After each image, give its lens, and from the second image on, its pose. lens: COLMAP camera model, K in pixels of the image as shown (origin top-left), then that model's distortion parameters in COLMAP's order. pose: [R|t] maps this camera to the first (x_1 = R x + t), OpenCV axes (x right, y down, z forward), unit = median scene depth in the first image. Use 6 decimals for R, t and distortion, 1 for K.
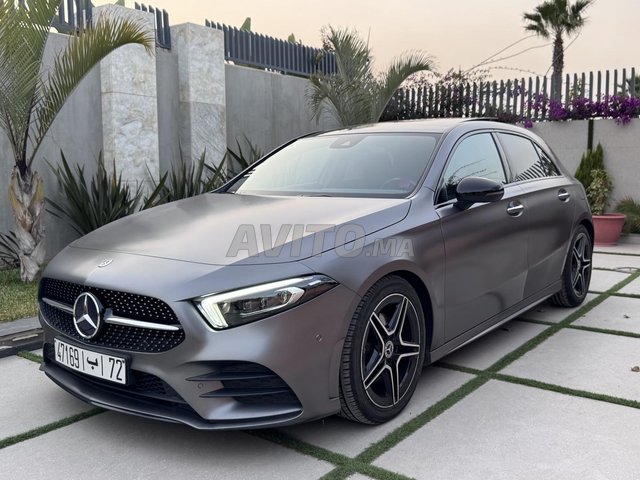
lens RADIAL K [[621.4, 0, 320.0], [0, 621.4, 240.0], [0, 0, 1]] dist [0.112612, -0.304954]
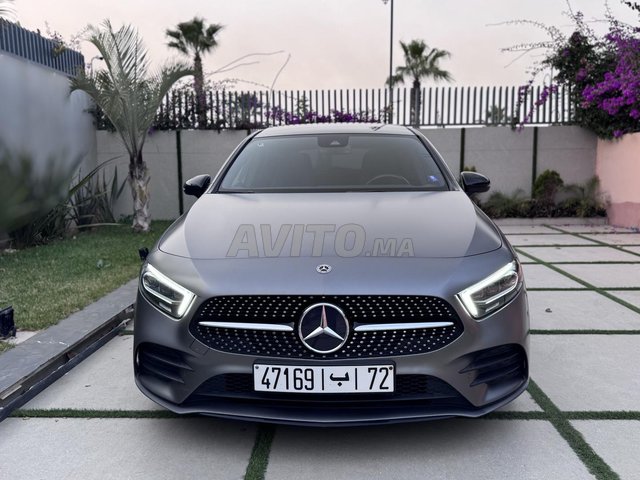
lens RADIAL K [[575.7, 0, 320.0], [0, 575.7, 240.0], [0, 0, 1]] dist [0.009520, 0.003060]
pose [[0.817584, -0.067244, 0.571870, -0.357833], [0.064594, 0.997600, 0.024957, -0.011125], [-0.572175, 0.016535, 0.819965, 0.140735]]
